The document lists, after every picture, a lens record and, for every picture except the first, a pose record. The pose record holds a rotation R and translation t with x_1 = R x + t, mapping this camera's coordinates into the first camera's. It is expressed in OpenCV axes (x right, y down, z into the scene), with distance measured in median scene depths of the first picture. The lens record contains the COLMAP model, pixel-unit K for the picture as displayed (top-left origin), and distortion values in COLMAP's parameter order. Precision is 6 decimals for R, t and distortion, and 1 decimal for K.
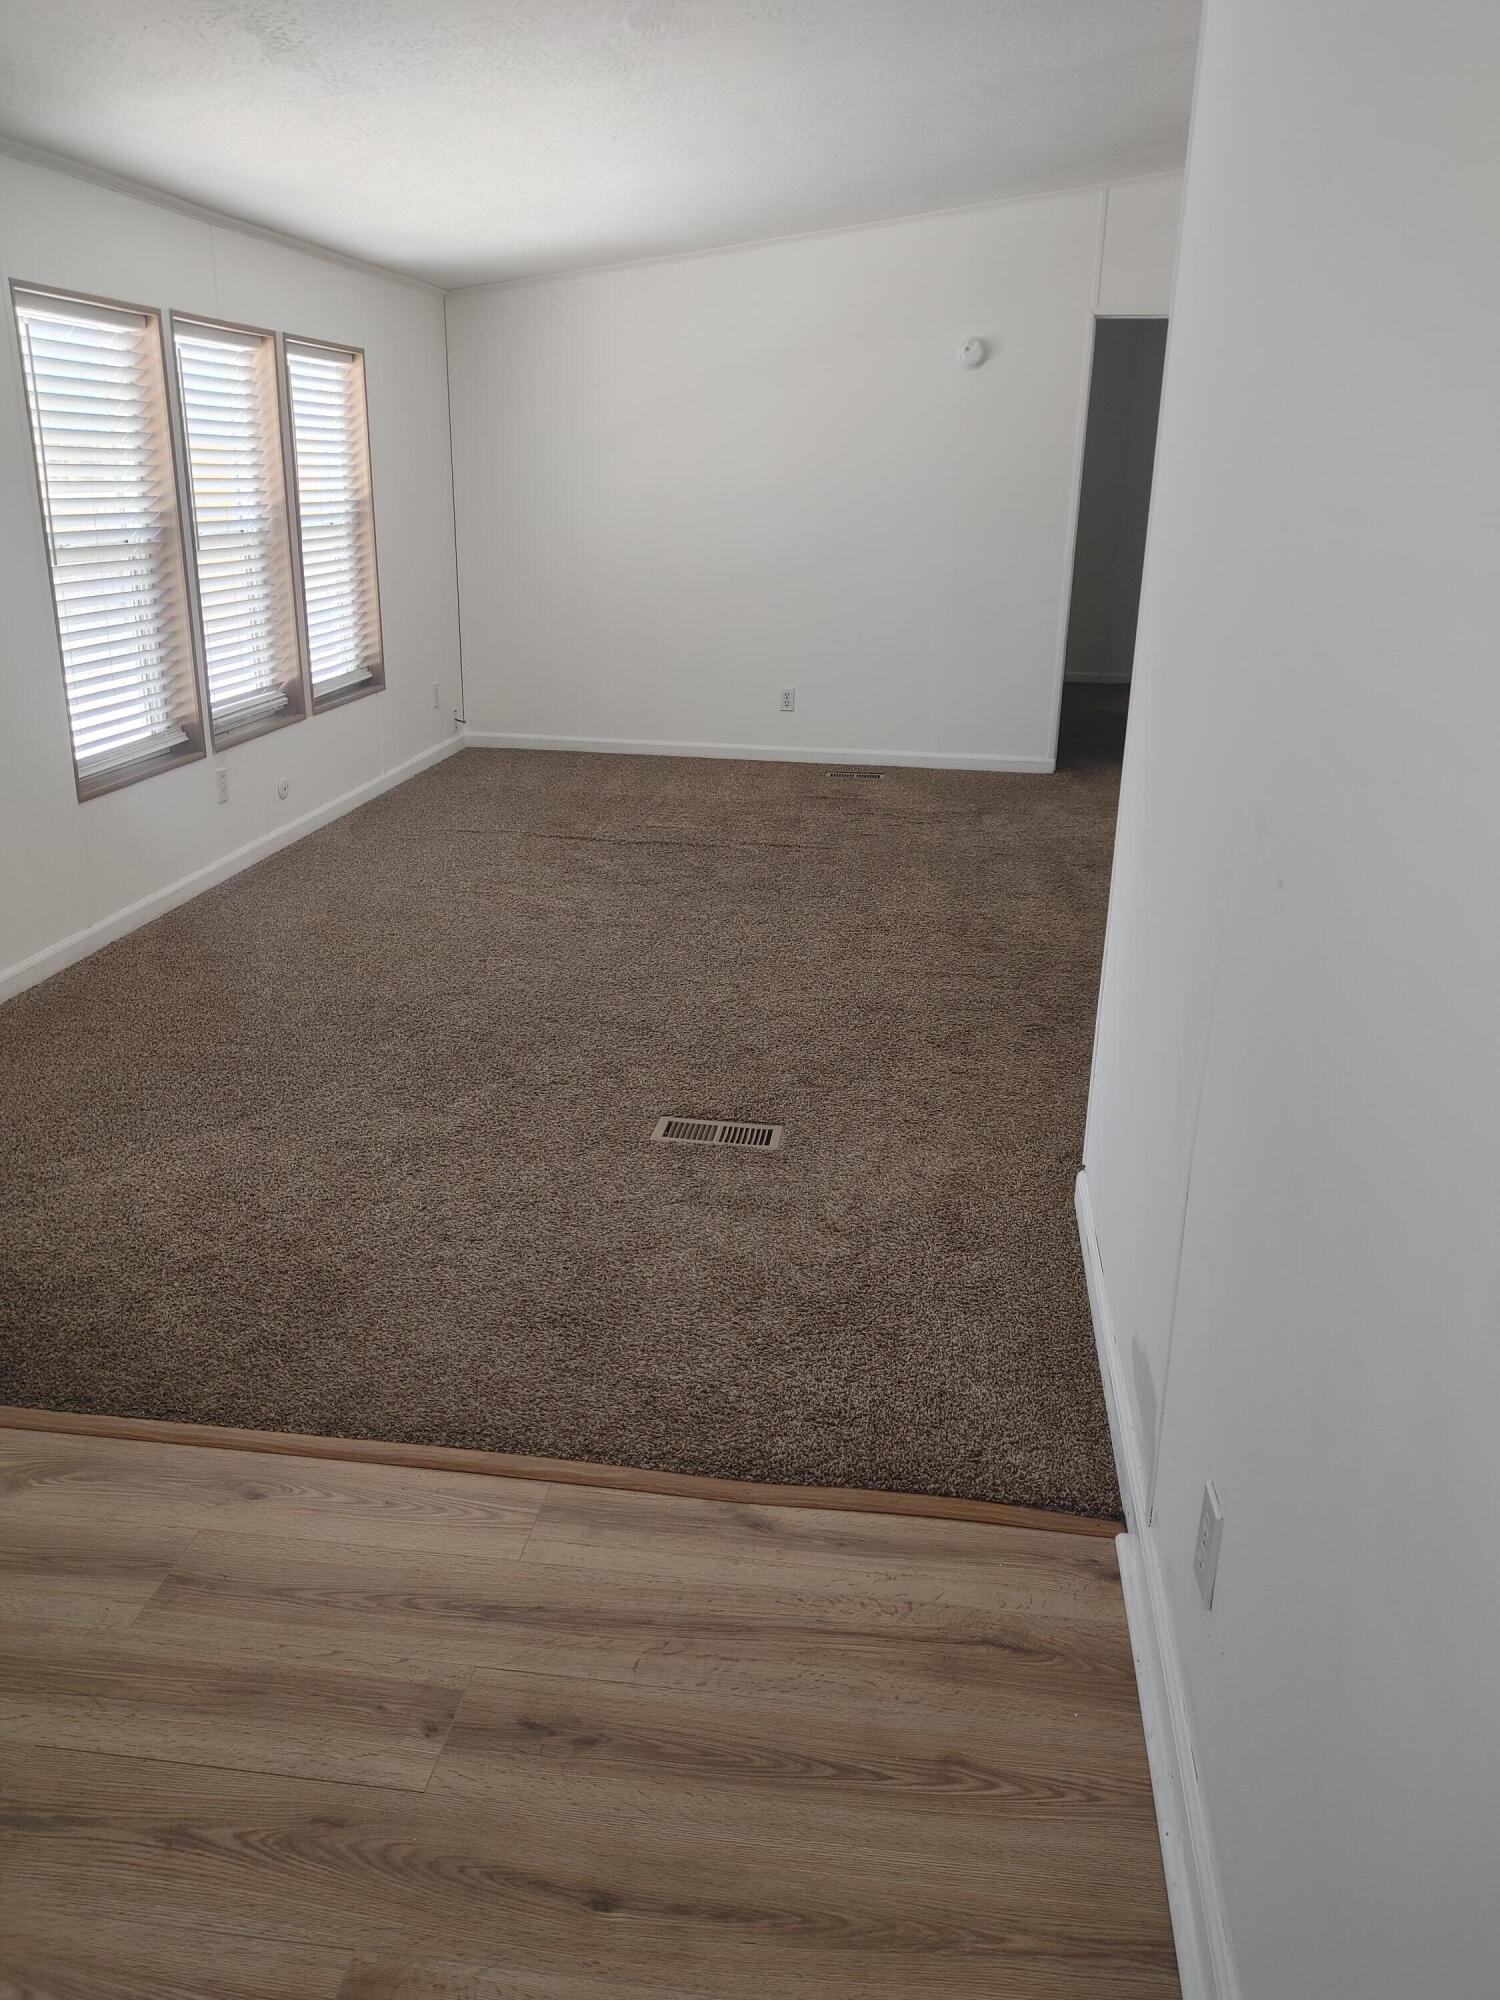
lens RADIAL K [[1515.1, 0, 750.0], [0, 1515.1, 993.1], [0, 0, 1]] dist [0.068194, -0.003194]
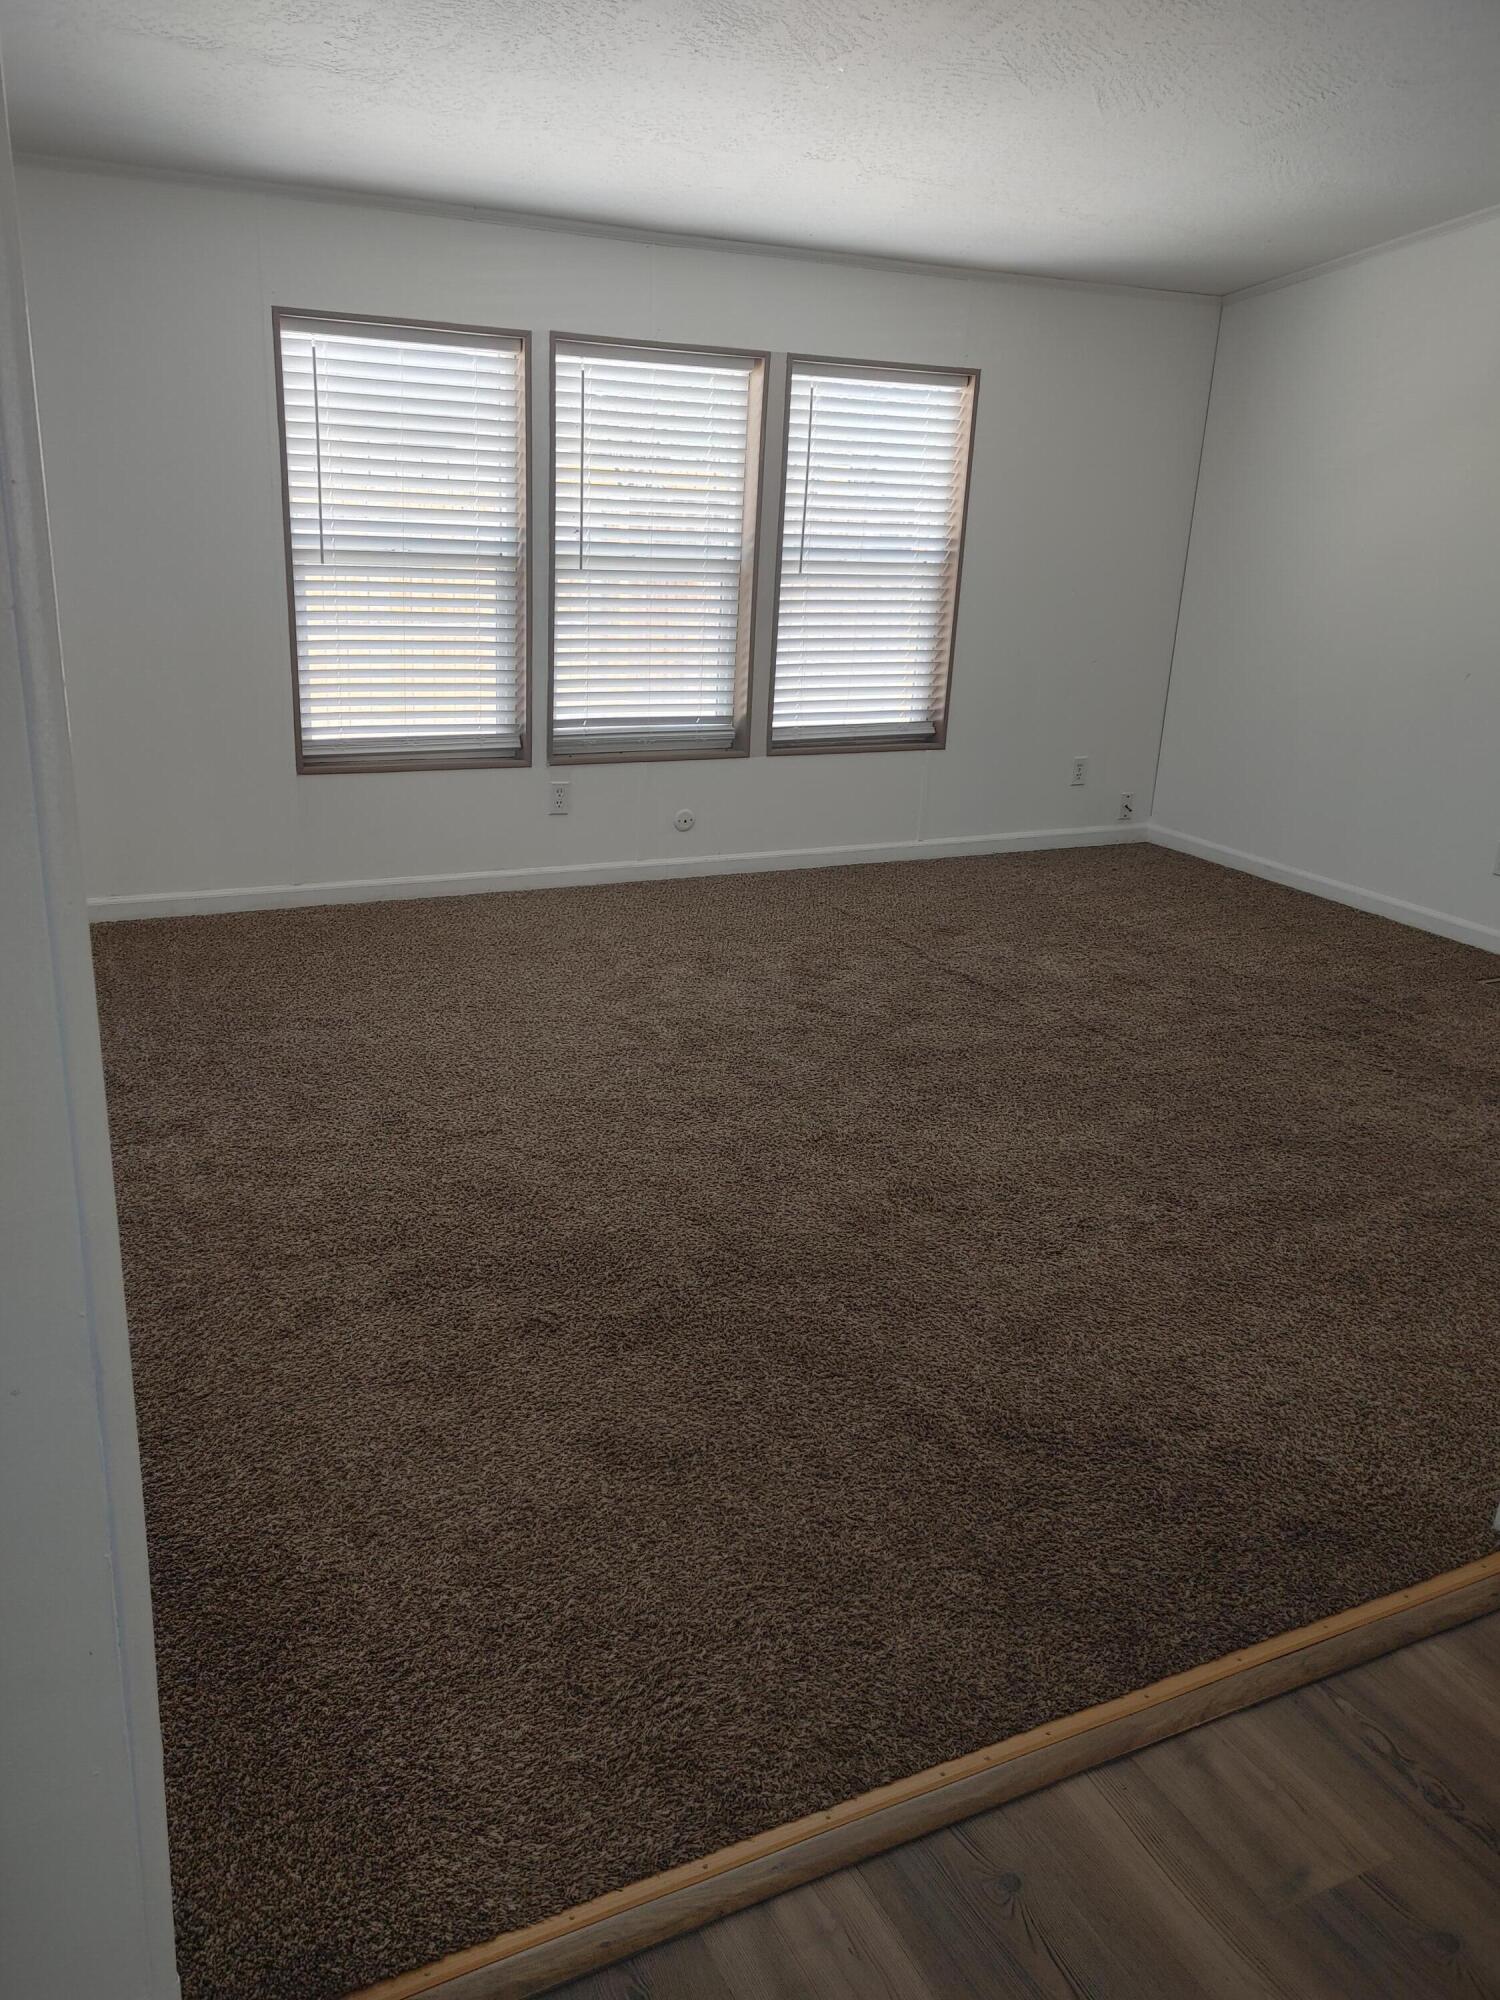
lens RADIAL K [[1515.1, 0, 769.4], [0, 1515.1, 1008.6], [0, 0, 1]] dist [0.068194, -0.003194]
pose [[0.567112, 0.276984, -0.775670, 0.512161], [-0.302837, 0.945912, 0.116364, -0.150308], [0.765946, 0.168910, 0.620319, 0.462450]]
